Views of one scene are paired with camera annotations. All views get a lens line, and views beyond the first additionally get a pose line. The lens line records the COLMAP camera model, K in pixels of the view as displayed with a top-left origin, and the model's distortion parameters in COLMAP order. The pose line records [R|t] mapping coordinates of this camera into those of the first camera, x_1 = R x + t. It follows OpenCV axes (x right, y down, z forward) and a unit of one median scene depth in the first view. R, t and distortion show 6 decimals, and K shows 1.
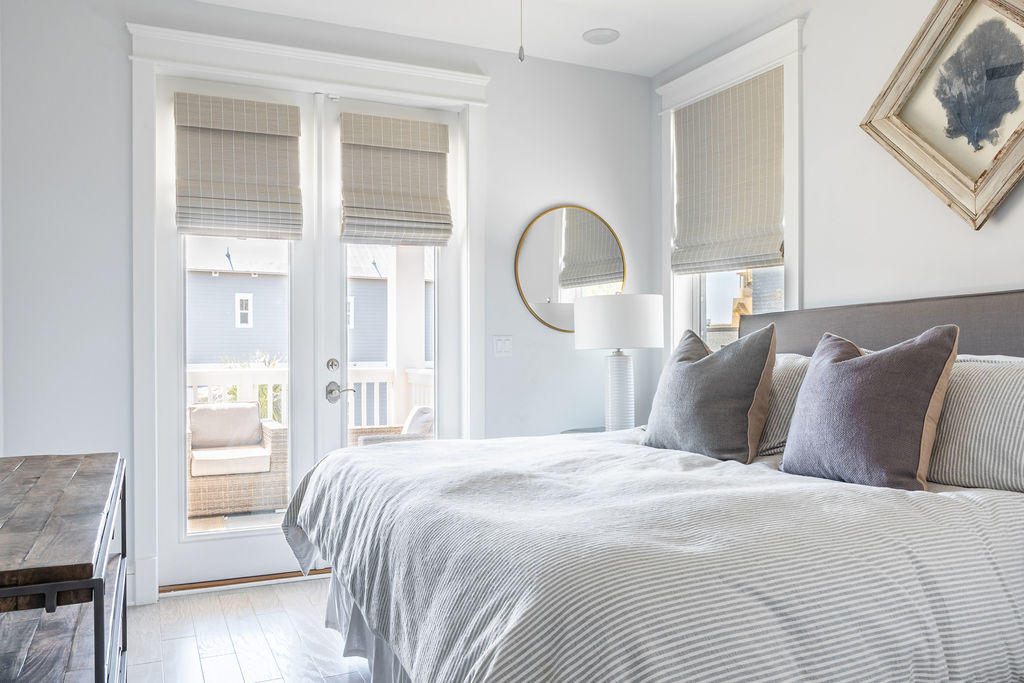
lens RADIAL K [[818.8, 0, 512.0], [0, 818.8, 341.5], [0, 0, 1]] dist [-0.020319, 0.002816]
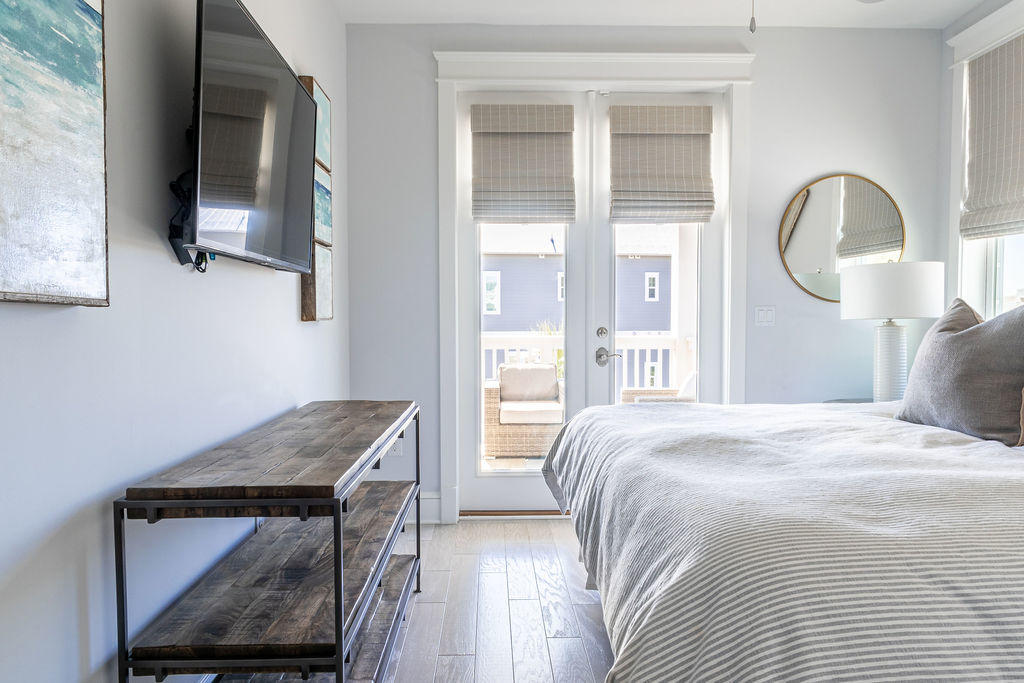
lens RADIAL K [[724.3, 0, 512.0], [0, 724.3, 341.5], [0, 0, 1]] dist [0.002823, -0.003077]
pose [[0.914645, 0.013351, -0.404037, 0.096512], [0.002488, 0.999250, 0.038651, 0.002165], [0.404250, -0.036357, 0.913926, 0.044092]]
